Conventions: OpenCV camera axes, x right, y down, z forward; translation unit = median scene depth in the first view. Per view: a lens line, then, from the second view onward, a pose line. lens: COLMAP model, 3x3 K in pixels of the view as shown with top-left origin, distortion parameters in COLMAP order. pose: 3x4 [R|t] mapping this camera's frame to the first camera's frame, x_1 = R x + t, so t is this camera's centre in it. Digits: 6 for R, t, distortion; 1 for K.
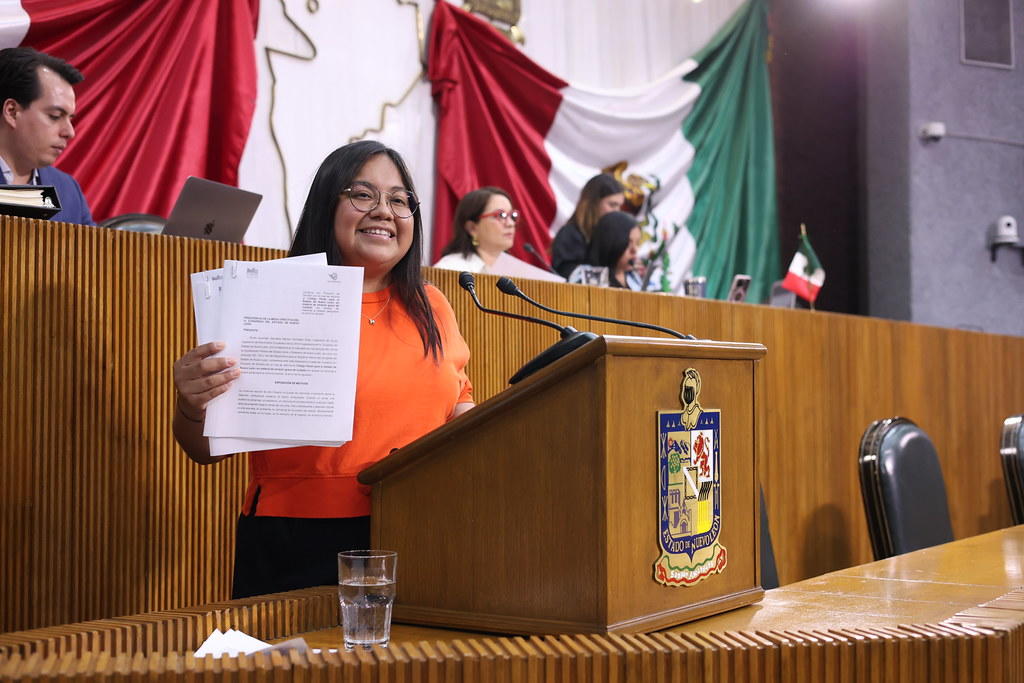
lens RADIAL K [[1450.2, 0, 512.0], [0, 1450.2, 341.5], [0, 0, 1]] dist [0.053956, -0.036439]
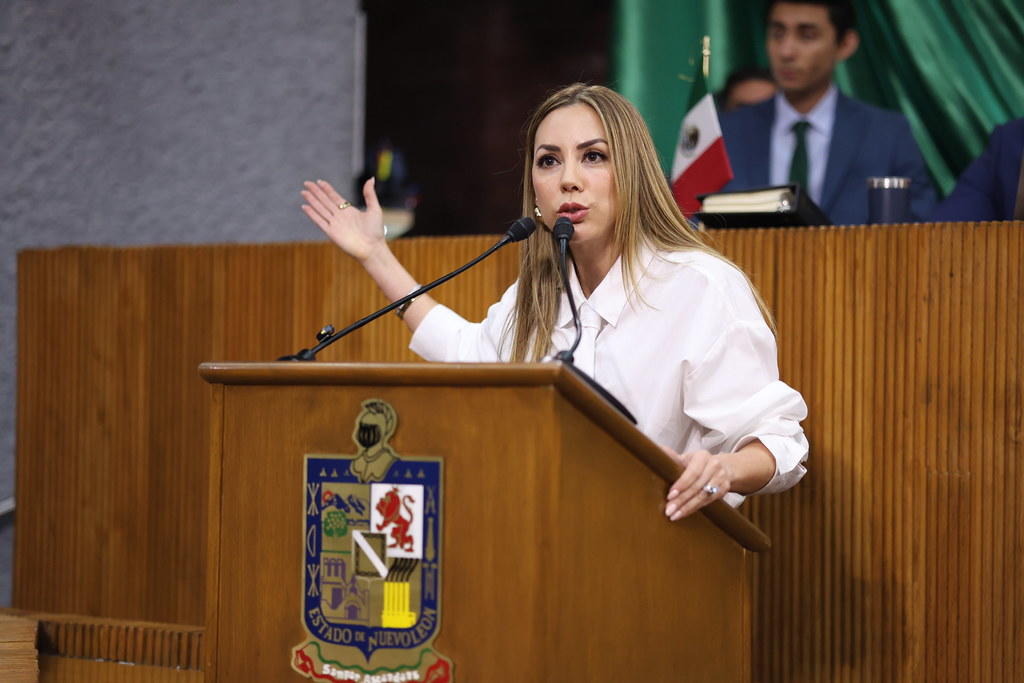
lens RADIAL K [[2431.8, 0, 512.0], [0, 2431.8, 341.5], [0, 0, 1]] dist [0.420295, -0.572157]
pose [[-0.017257, -0.021031, -0.999630, 1.246966], [0.018007, 0.999610, -0.021342, 0.015201], [0.999689, -0.018369, -0.016872, 0.997286]]
